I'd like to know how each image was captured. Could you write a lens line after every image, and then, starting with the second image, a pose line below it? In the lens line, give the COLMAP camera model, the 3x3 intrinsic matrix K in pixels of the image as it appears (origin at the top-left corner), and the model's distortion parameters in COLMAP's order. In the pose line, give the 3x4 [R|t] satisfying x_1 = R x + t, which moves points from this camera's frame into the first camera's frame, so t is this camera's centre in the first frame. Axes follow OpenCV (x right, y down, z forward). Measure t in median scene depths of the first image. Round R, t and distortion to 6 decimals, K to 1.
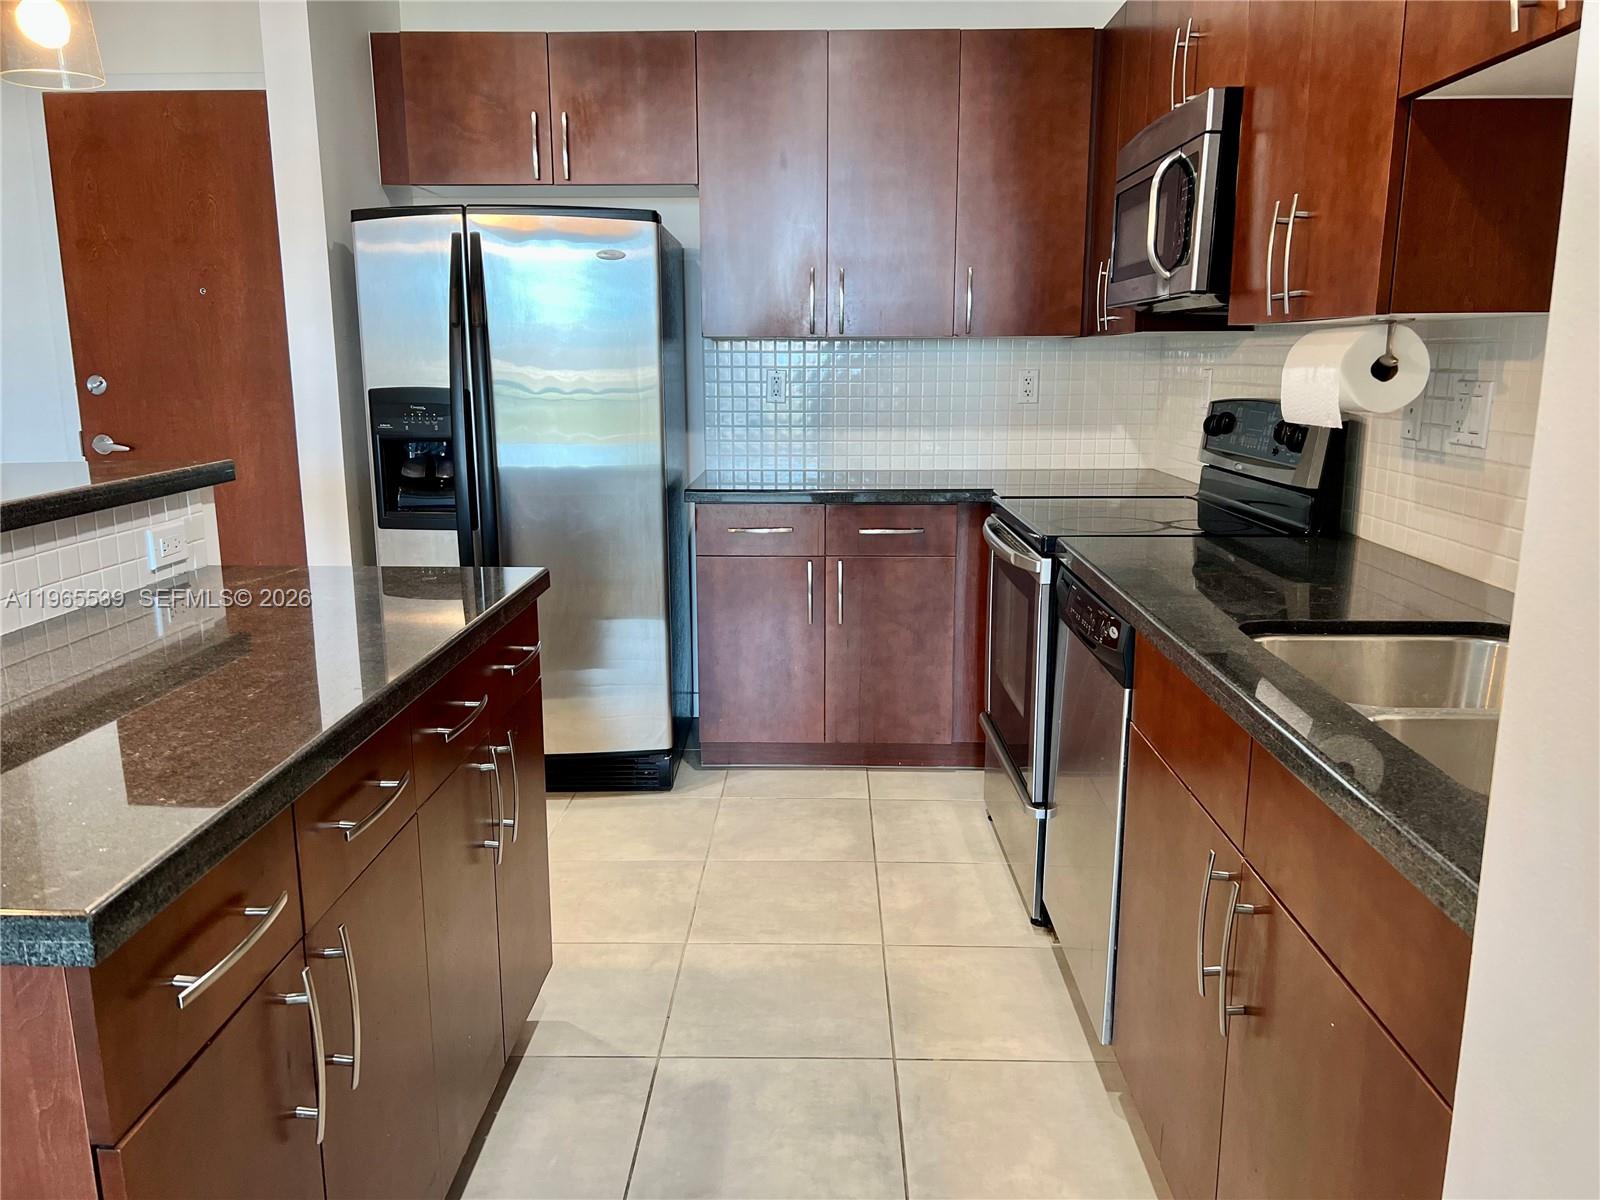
lens RADIAL K [[1197.4, 0, 800.0], [0, 1197.4, 600.0], [0, 0, 1]] dist [0.127343, -0.149966]
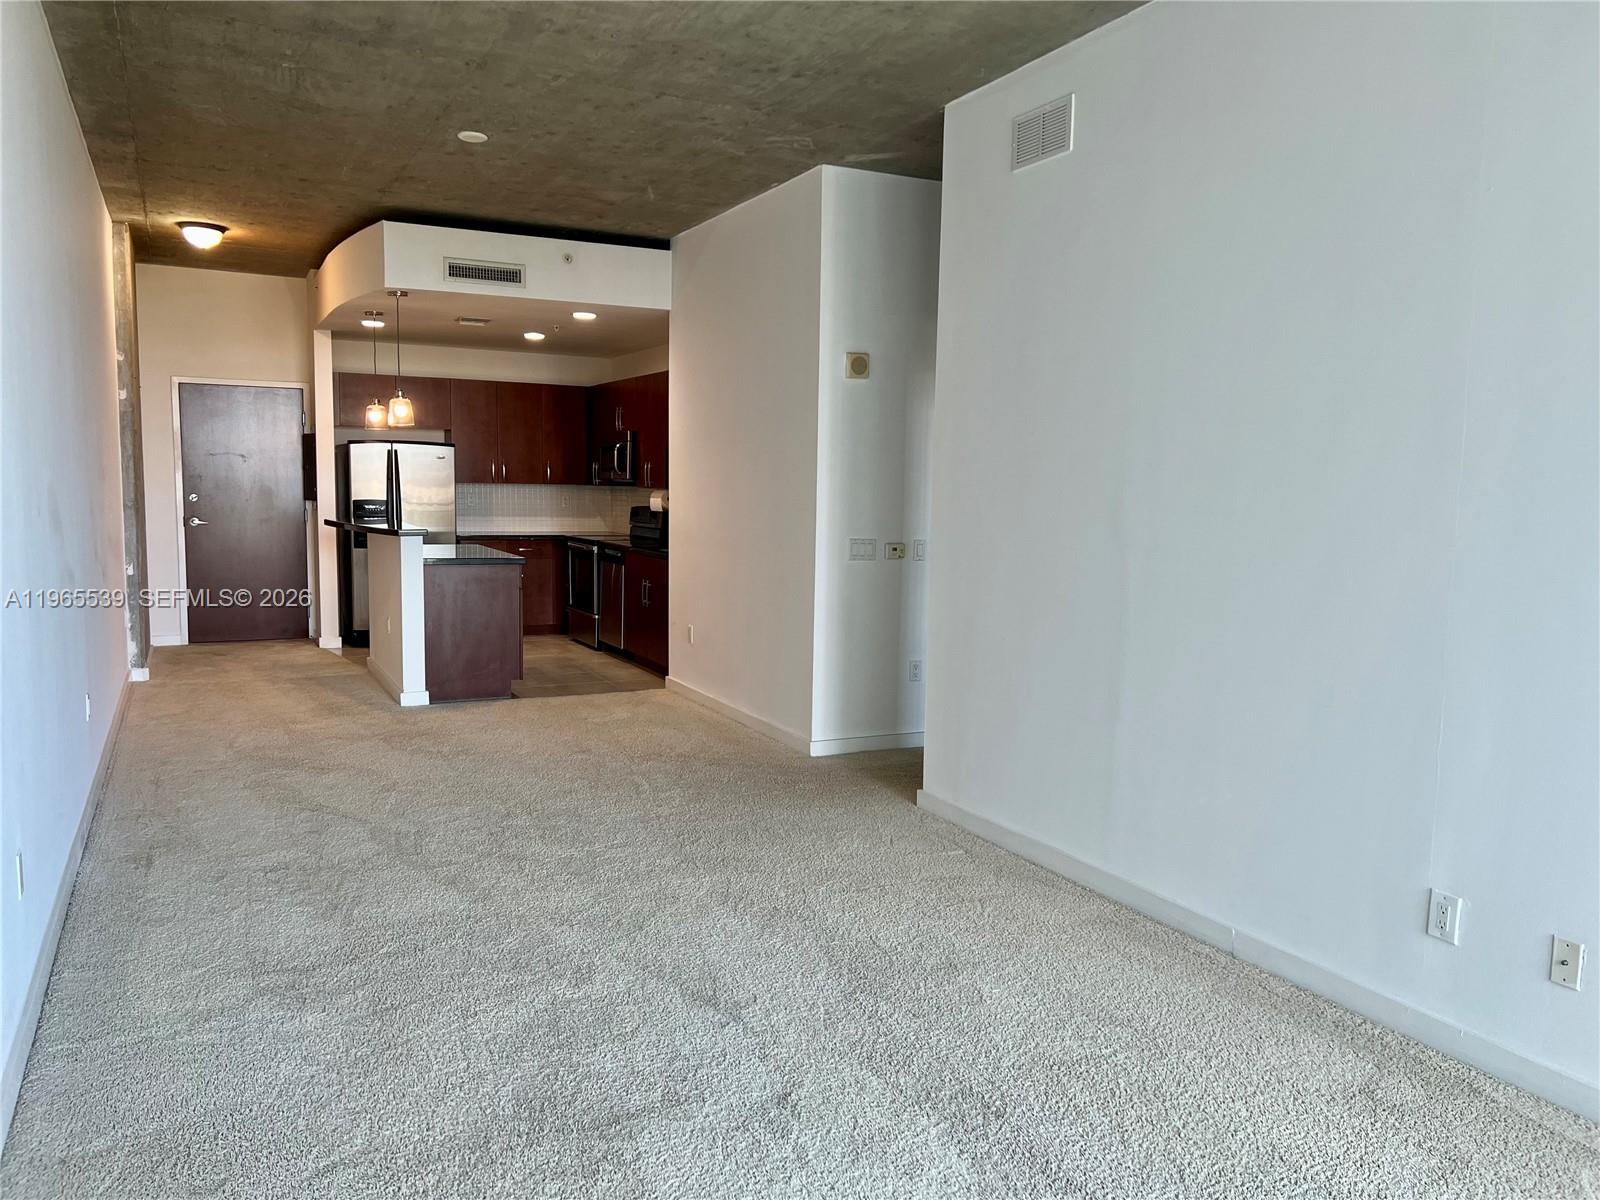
lens RADIAL K [[1197.4, 0, 800.0], [0, 1197.4, 600.0], [0, 0, 1]] dist [0.127343, -0.149966]
pose [[0.883445, -0.030007, 0.467573, -0.797161], [0.073281, 0.994515, -0.074635, 0.366996], [-0.462768, 0.100201, 0.880798, -2.074151]]
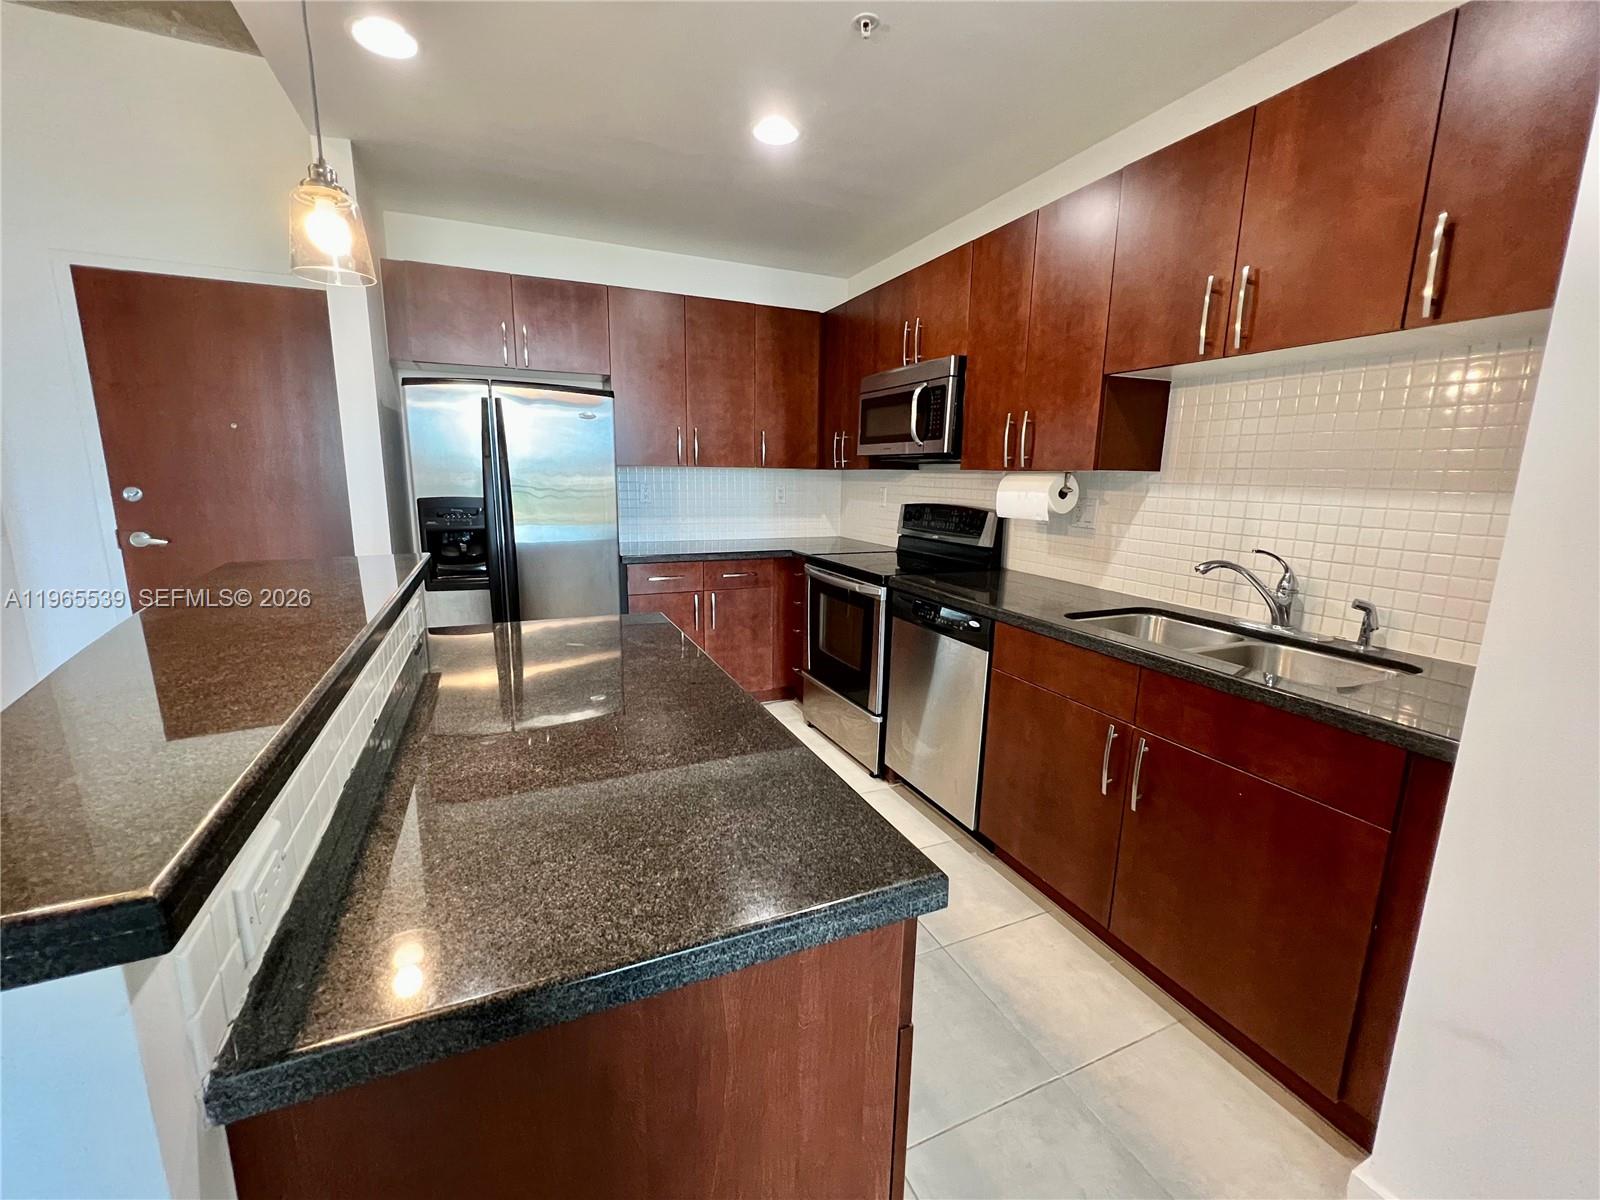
lens RADIAL K [[653.5, 0, 800.0], [0, 653.5, 600.0], [0, 0, 1]] dist [0.012315, -0.000054]
pose [[0.906478, -0.066523, 0.416981, -0.282245], [0.068336, 0.997606, 0.010598, -0.027274], [-0.416687, 0.018888, 0.908854, 0.085295]]
